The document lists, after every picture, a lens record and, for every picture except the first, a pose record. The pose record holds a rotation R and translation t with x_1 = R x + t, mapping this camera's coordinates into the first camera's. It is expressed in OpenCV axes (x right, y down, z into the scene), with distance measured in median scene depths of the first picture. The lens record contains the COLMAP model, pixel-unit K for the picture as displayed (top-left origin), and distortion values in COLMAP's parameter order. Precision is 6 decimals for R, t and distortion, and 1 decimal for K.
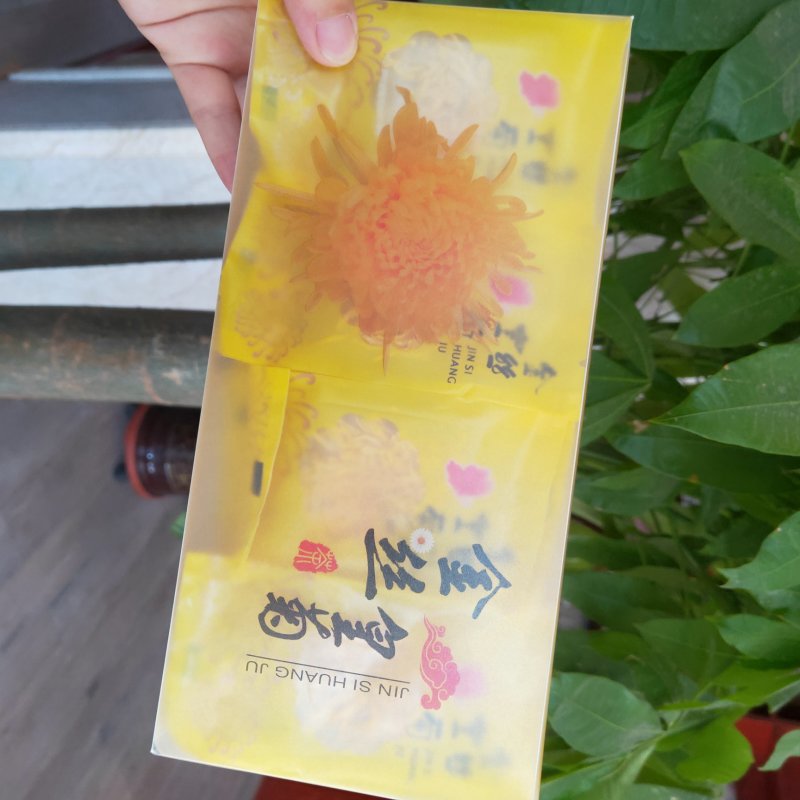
lens RADIAL K [[823.2, 0, 400.0], [0, 823.2, 400.0], [0, 0, 1]] dist [0.019714, 0.008673]
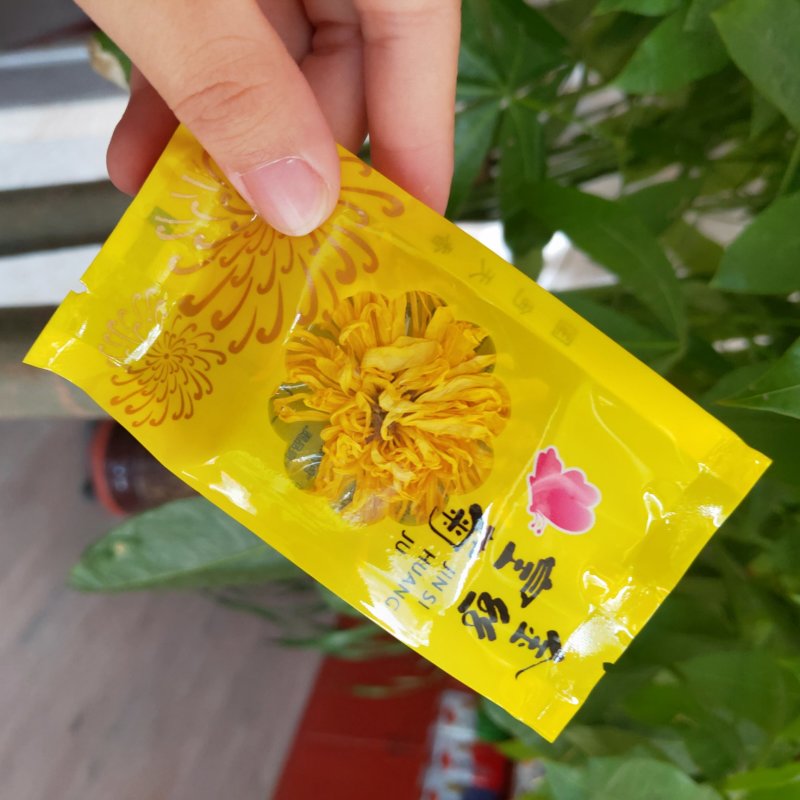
lens RADIAL K [[844.9, 0, 400.0], [0, 844.9, 400.0], [0, 0, 1]] dist [-0.010100, -0.014735]
pose [[0.997878, -0.065006, 0.003700, 0.040979], [0.064968, 0.997841, 0.009665, 0.001656], [-0.004320, -0.009404, 0.999946, 0.227785]]
